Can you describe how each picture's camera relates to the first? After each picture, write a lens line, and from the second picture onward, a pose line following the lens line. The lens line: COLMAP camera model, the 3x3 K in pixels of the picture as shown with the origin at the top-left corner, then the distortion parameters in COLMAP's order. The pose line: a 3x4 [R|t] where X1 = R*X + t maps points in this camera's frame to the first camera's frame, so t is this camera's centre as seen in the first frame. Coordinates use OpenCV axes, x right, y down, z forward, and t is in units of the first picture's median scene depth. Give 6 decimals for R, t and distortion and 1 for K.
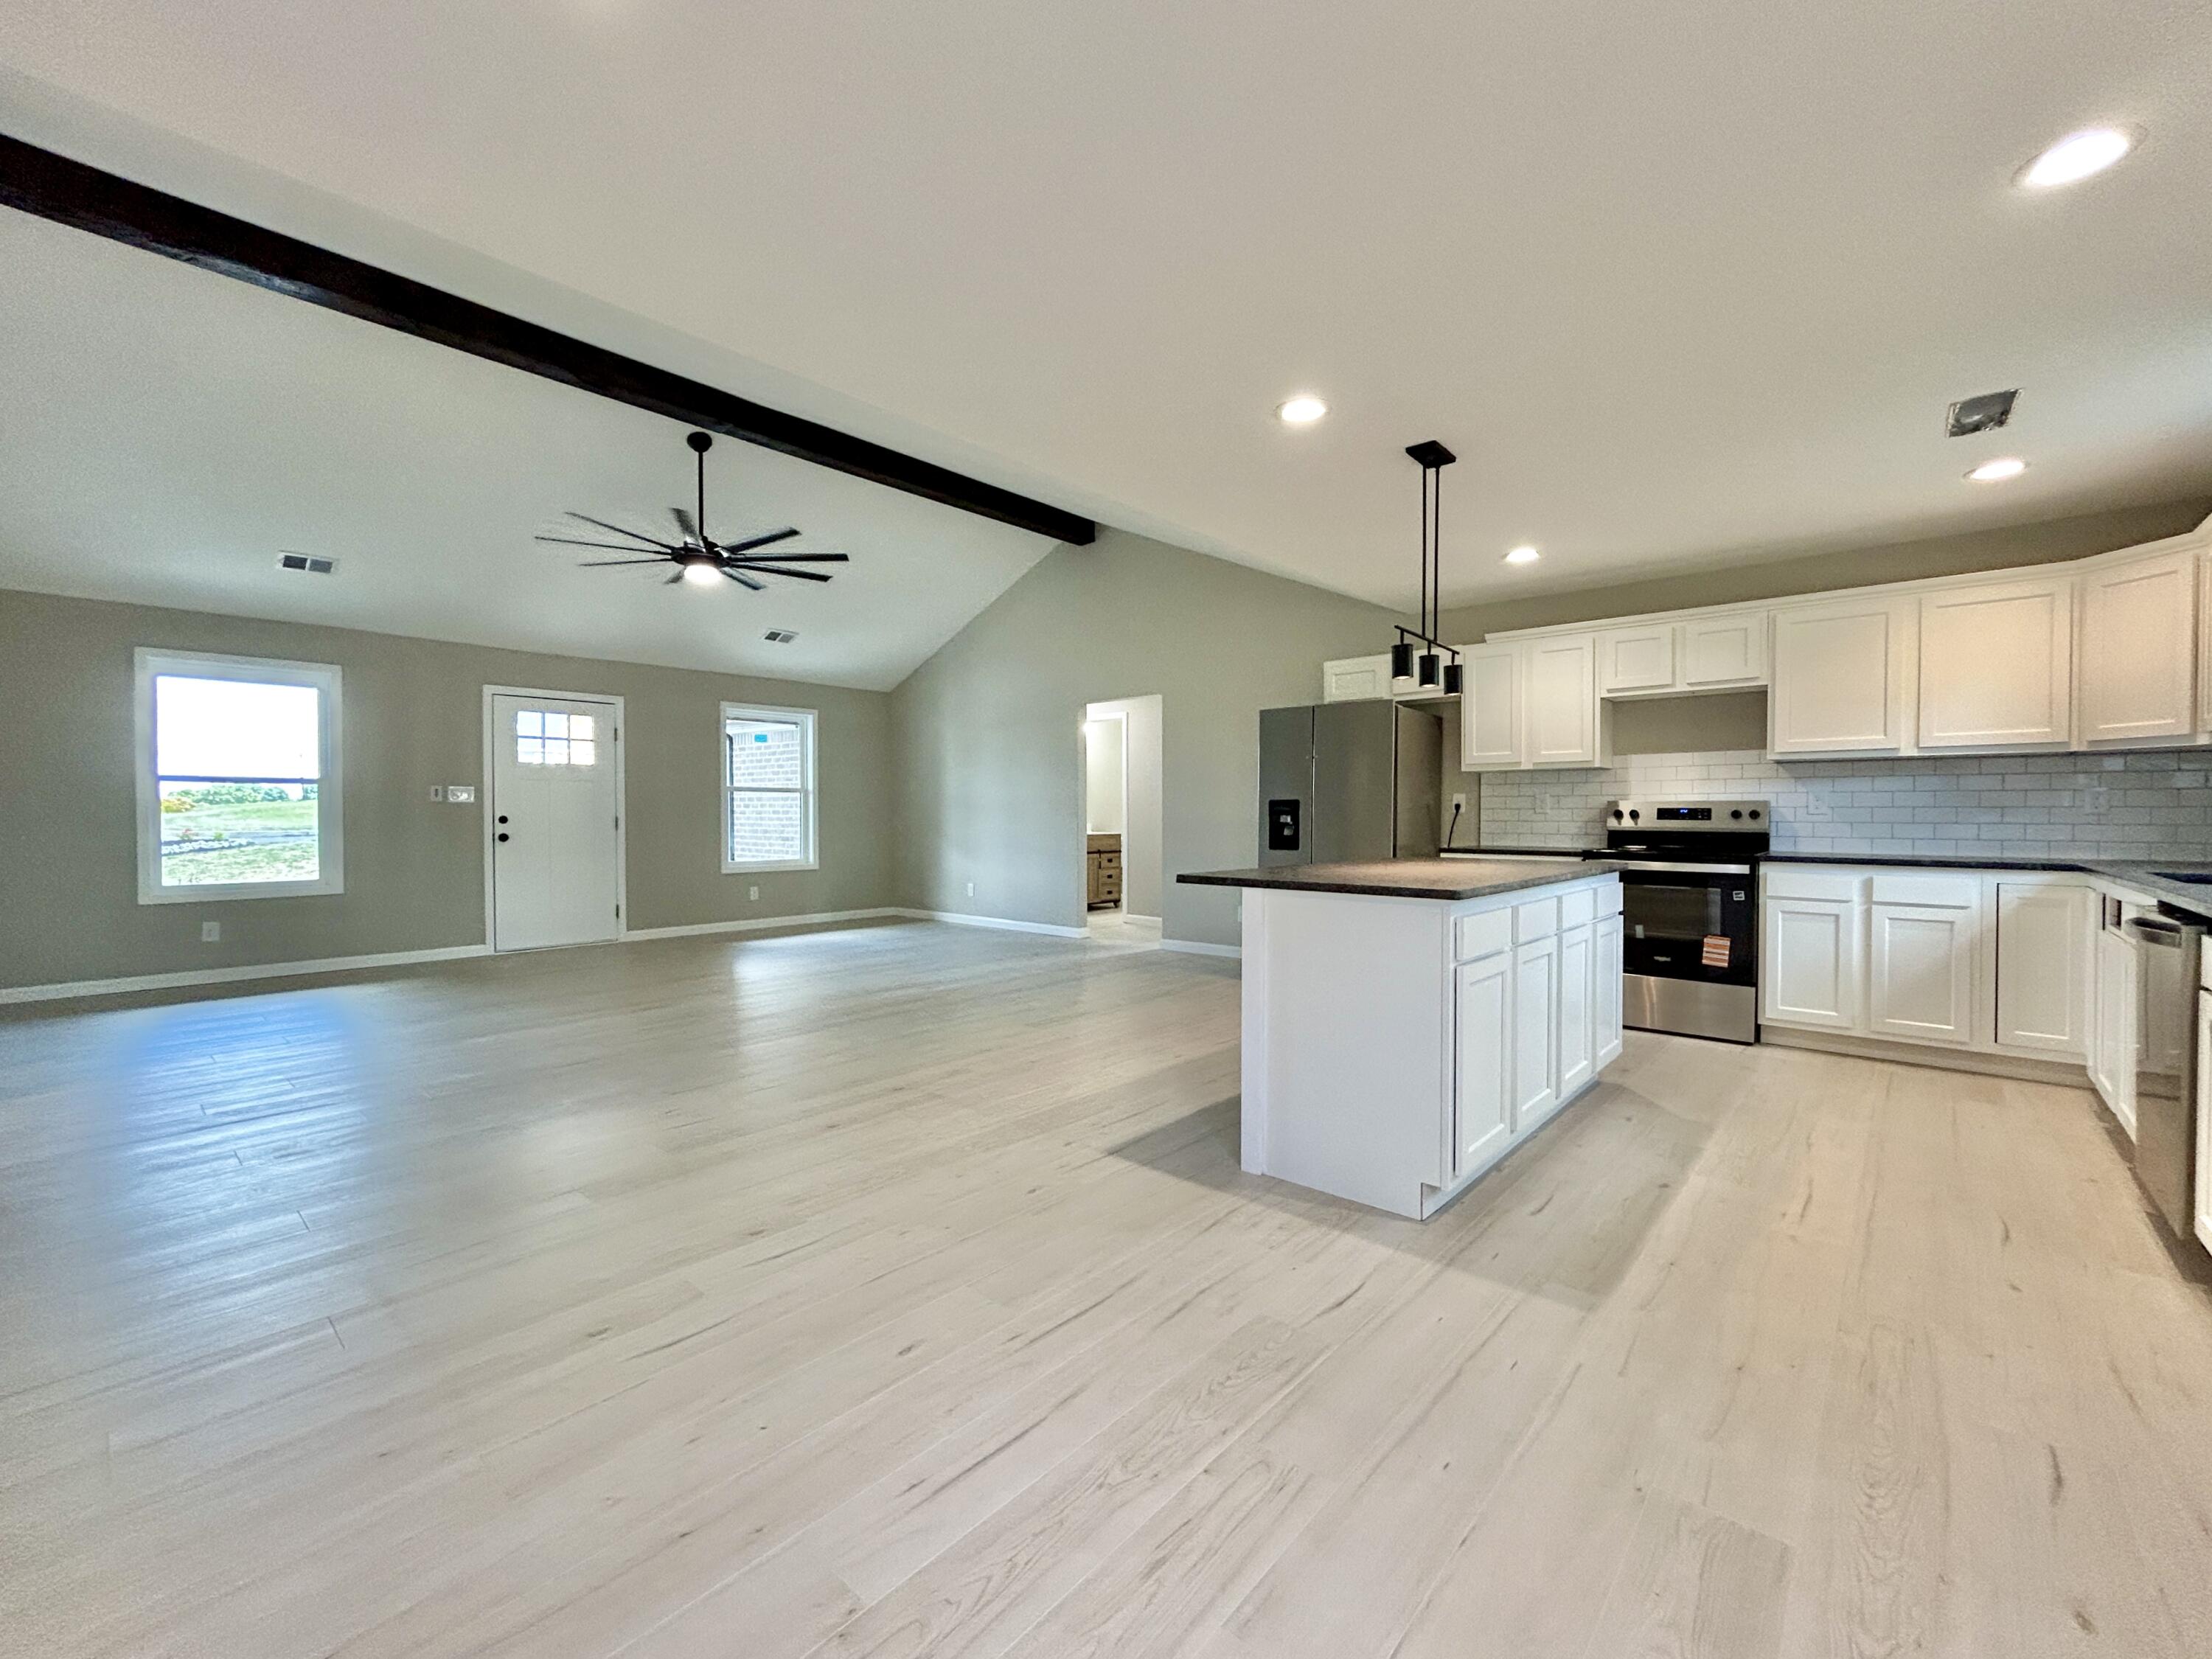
lens RADIAL K [[921.3, 0, 1094.1], [0, 921.3, 829.0], [0, 0, 1]] dist [-0.001359, 0.000615]
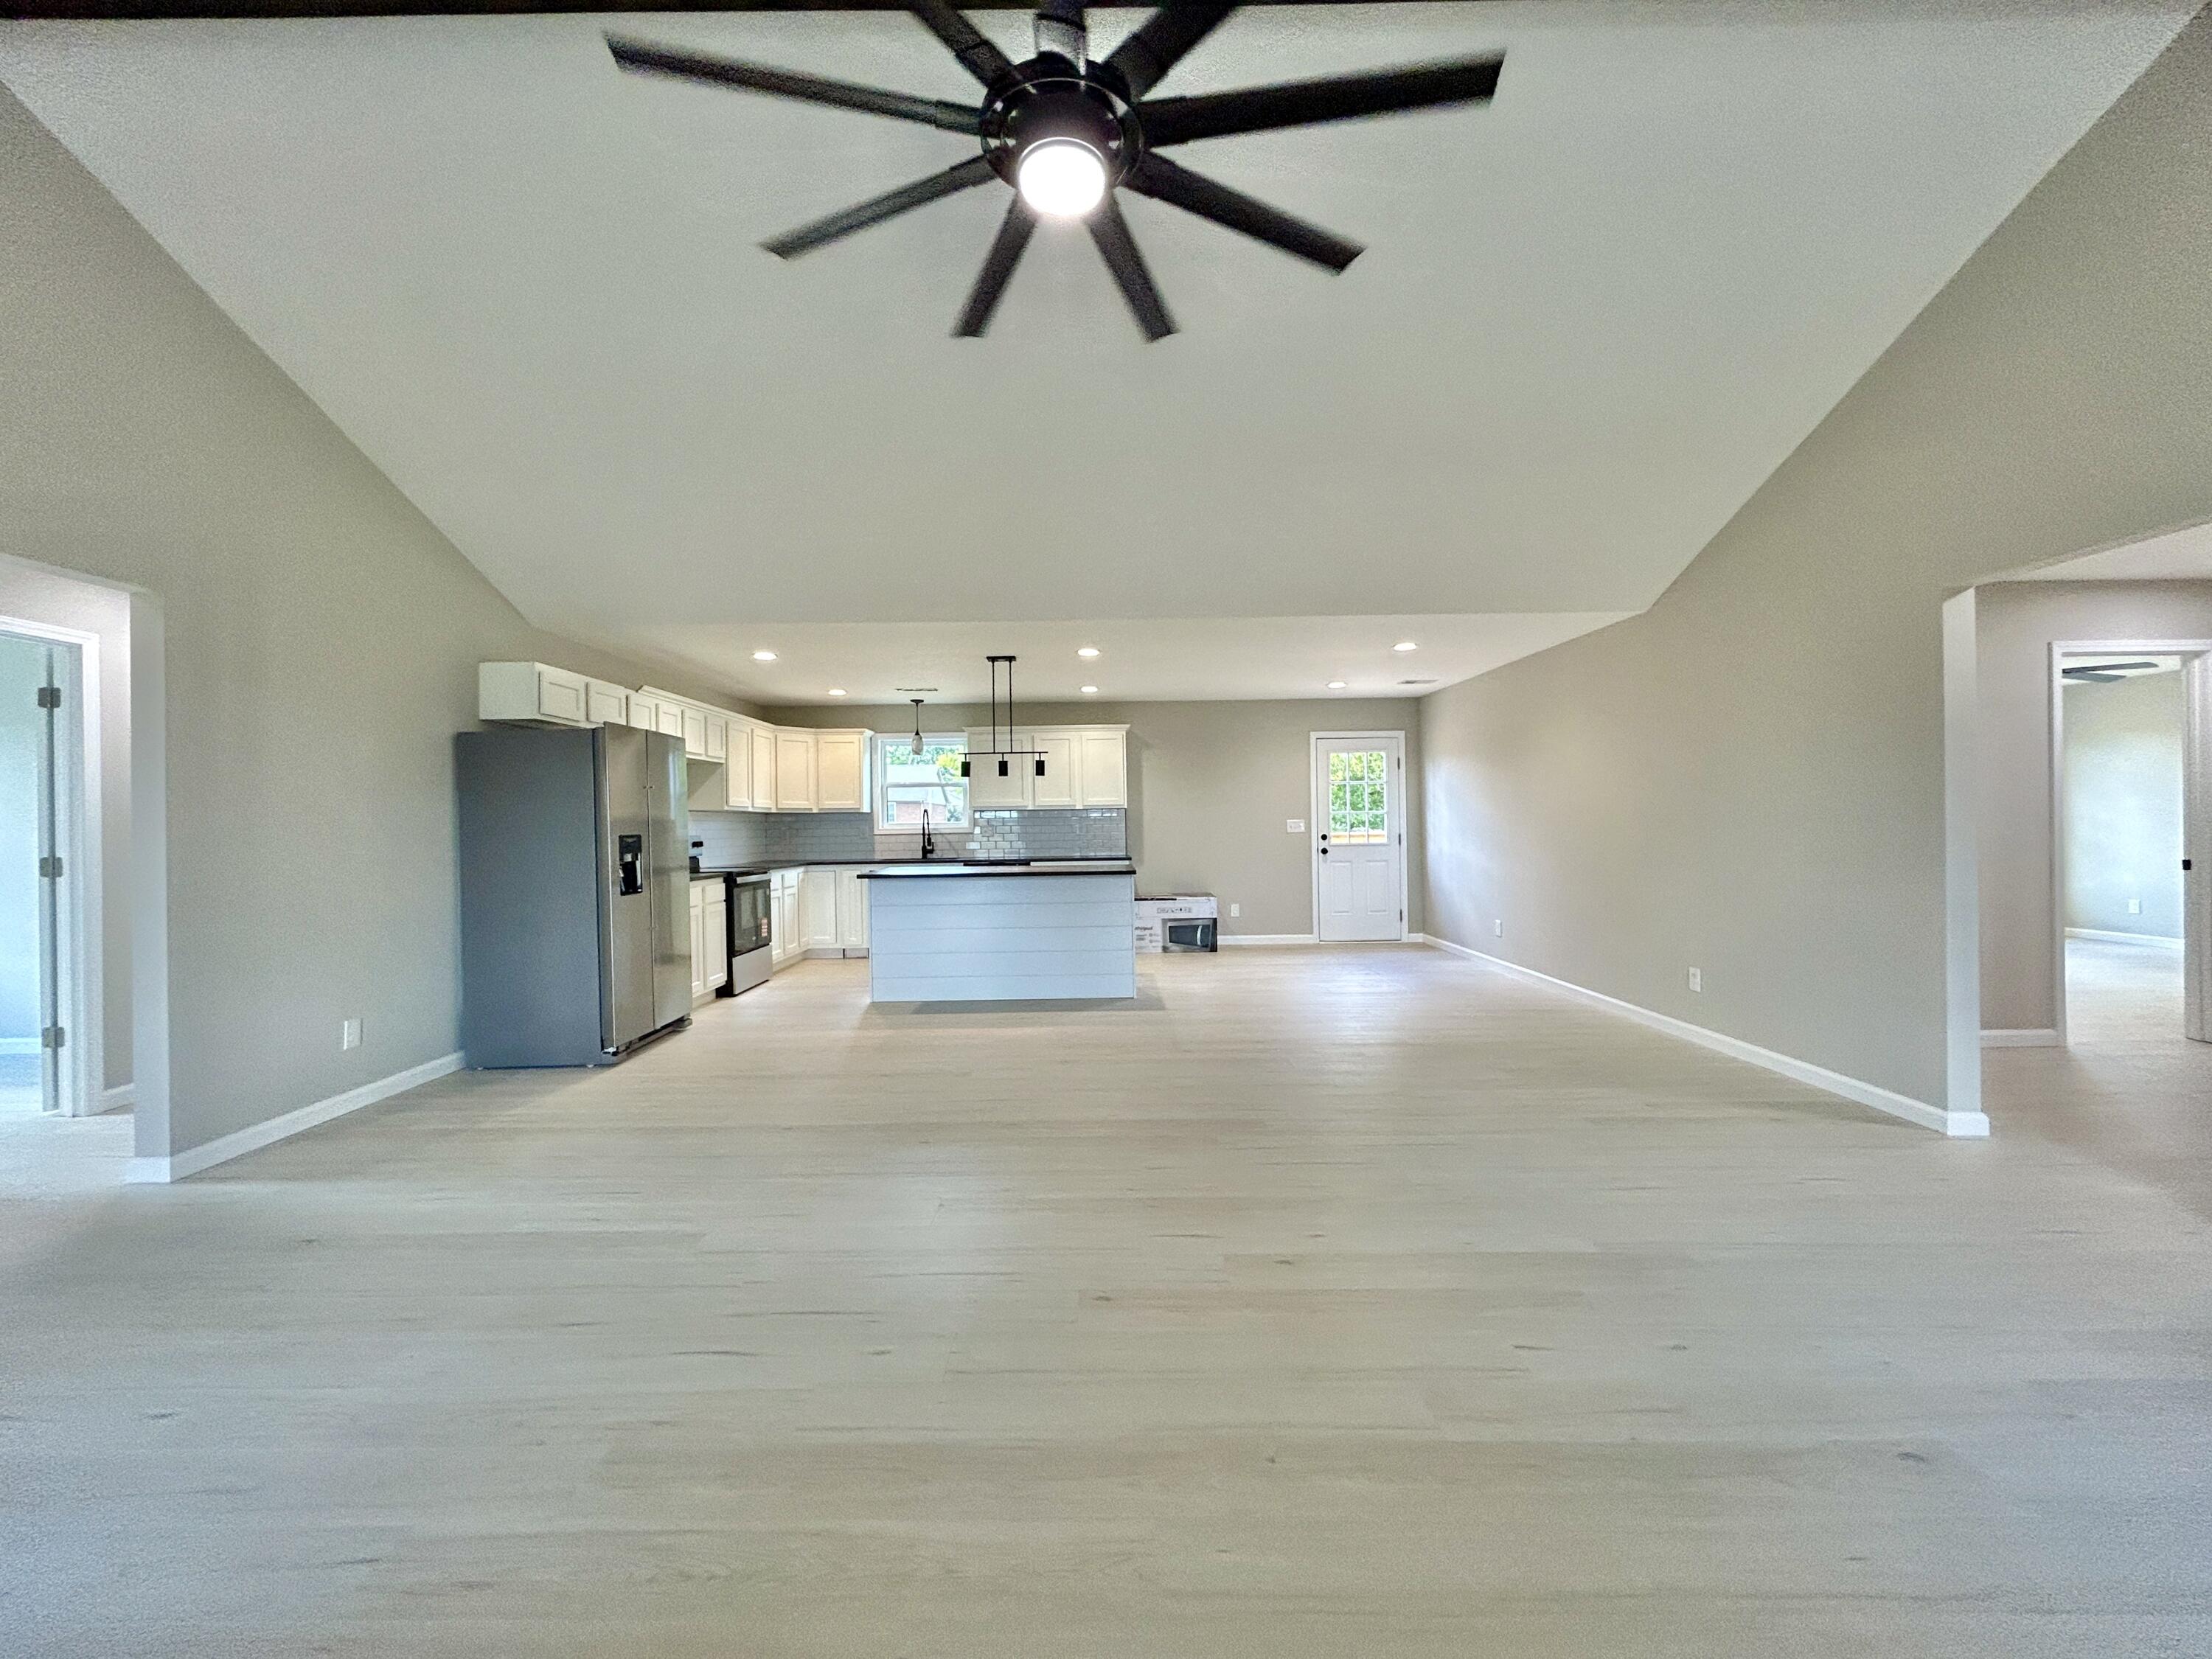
lens RADIAL K [[891.5, 0, 1096.8], [0, 891.5, 826.9], [0, 0, 1]] dist [-0.002584, 0.000615]
pose [[-0.665426, 0.007299, 0.746428, -0.708026], [0.026621, 0.999548, 0.013959, -0.040619], [-0.745989, 0.029159, -0.665319, 1.266135]]
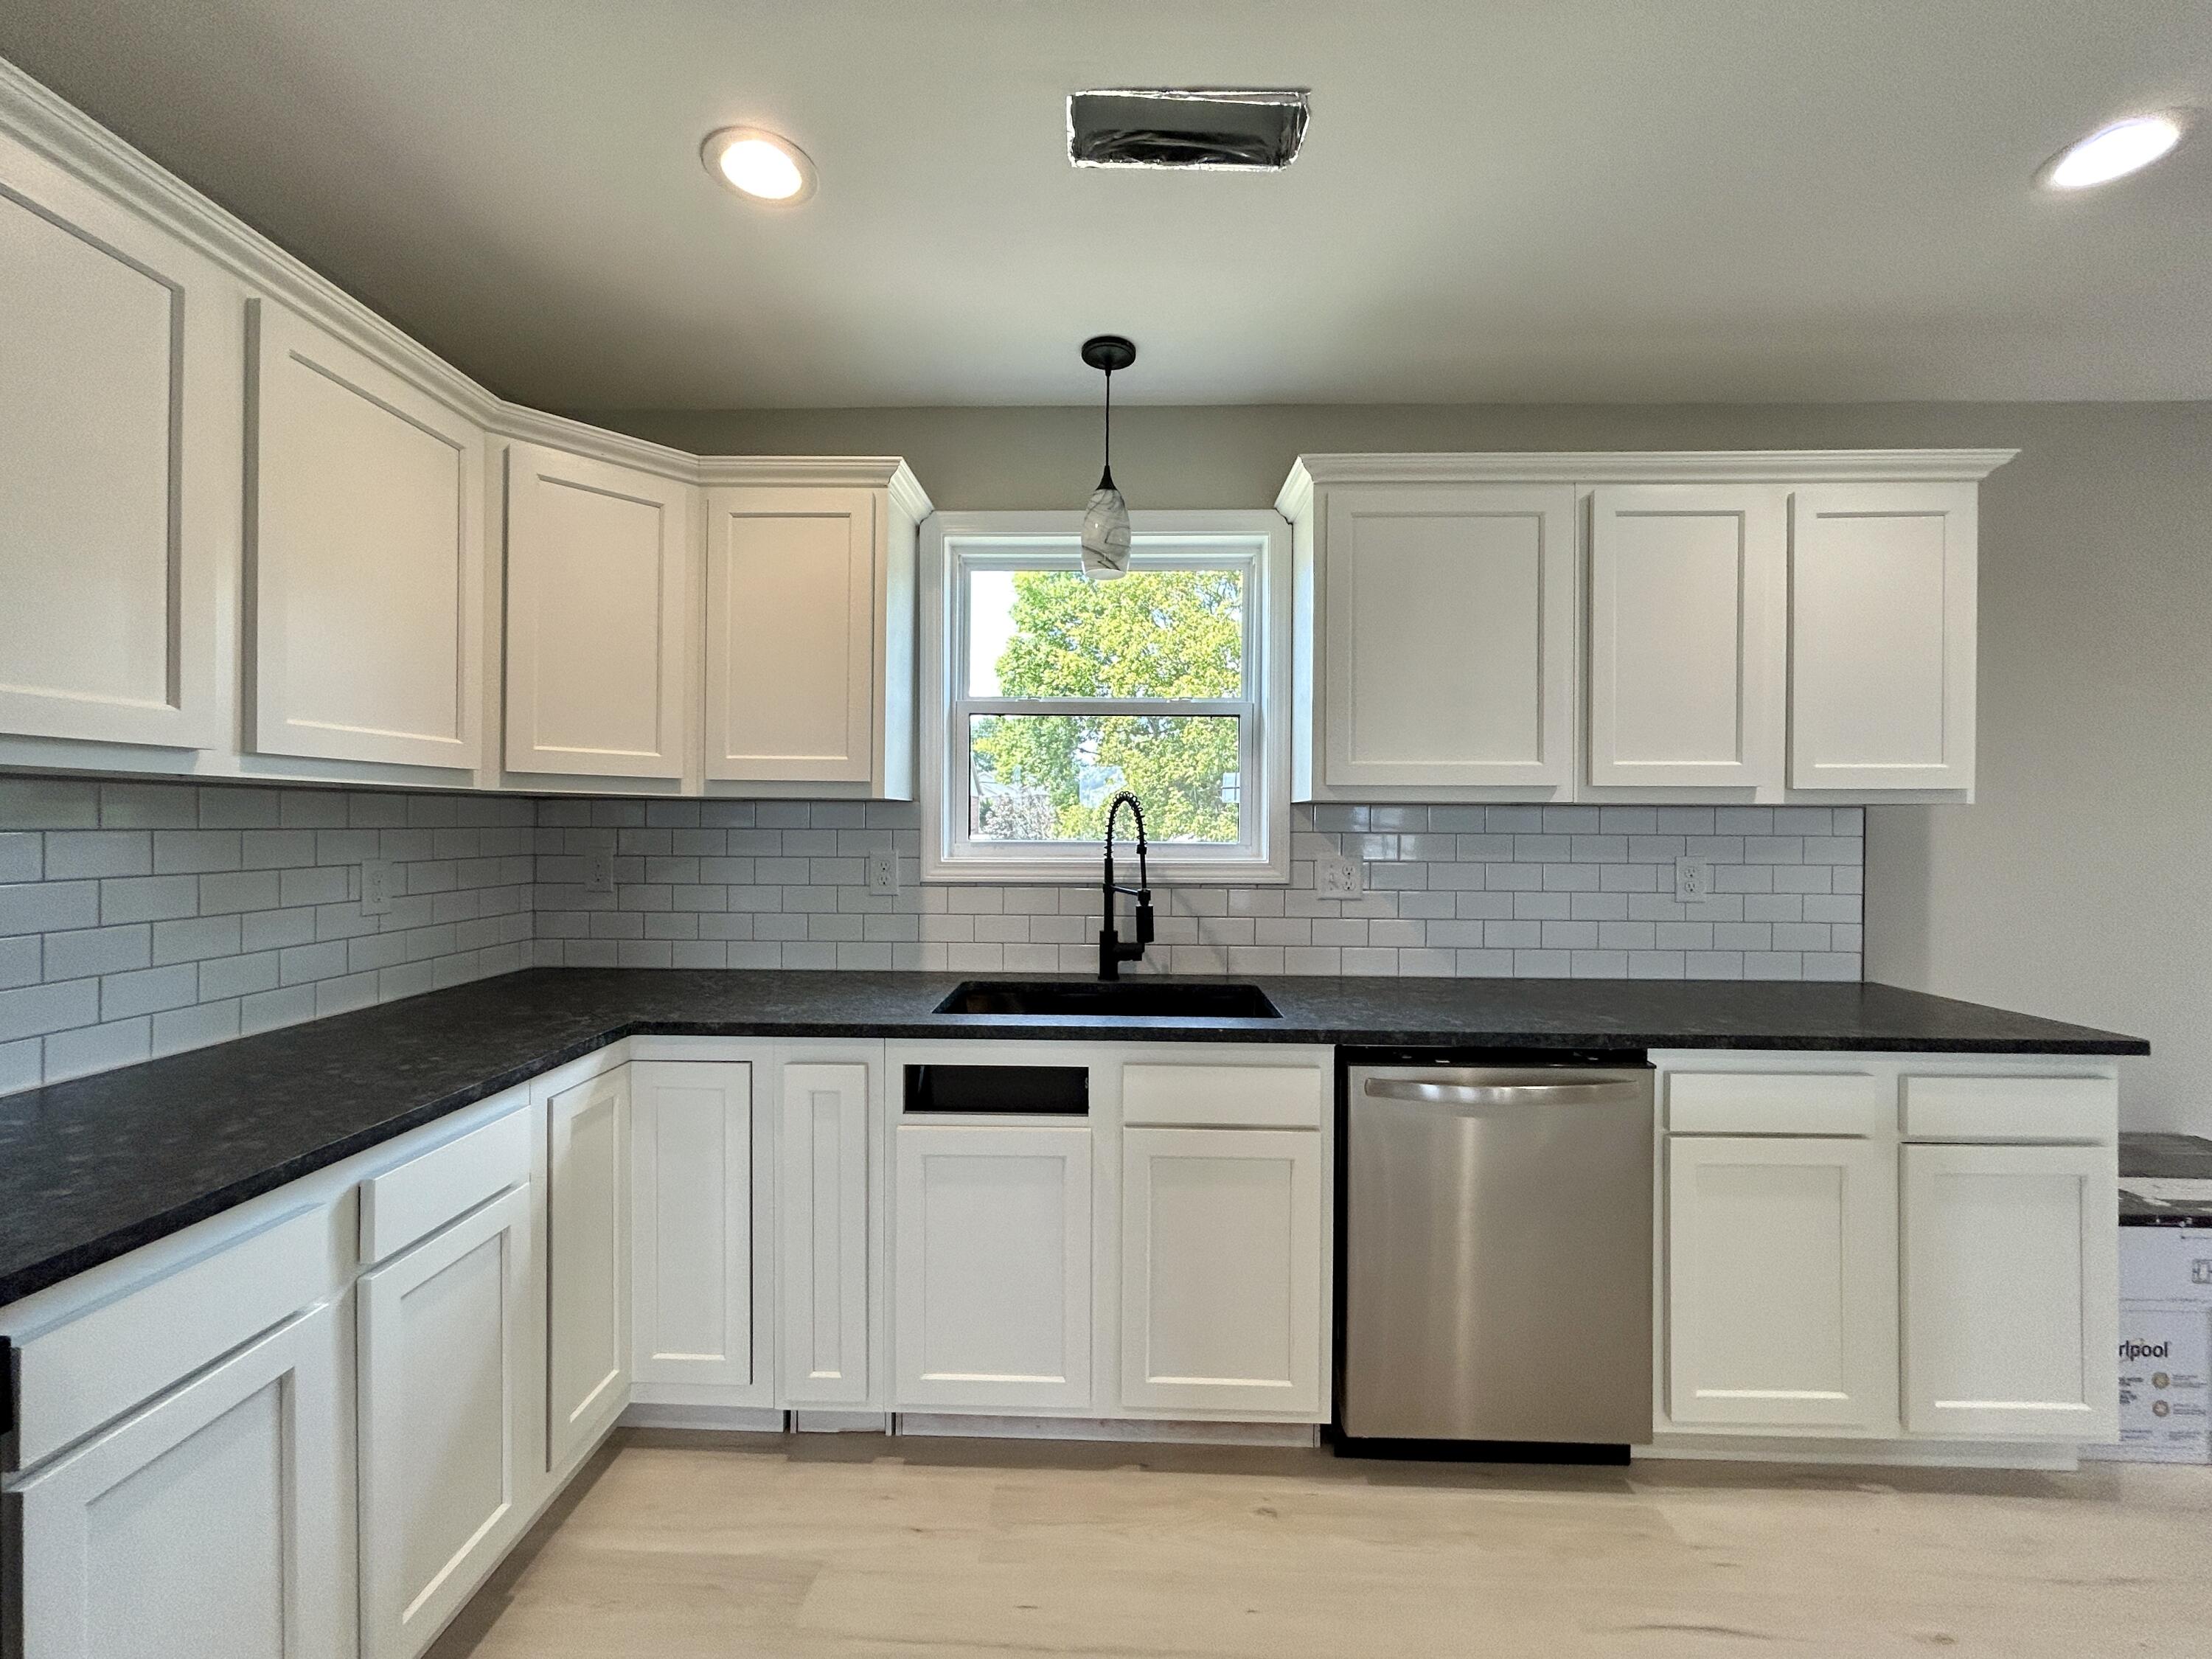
lens RADIAL K [[891.0, 0, 1094.8], [0, 891.0, 823.8], [0, 0, 1]] dist [0.001343, 0.000424]
pose [[-0.644148, -0.008037, 0.764859, 0.342447], [0.005512, 0.999870, 0.015149, -0.049594], [-0.764881, 0.013974, -0.644020, 0.727381]]
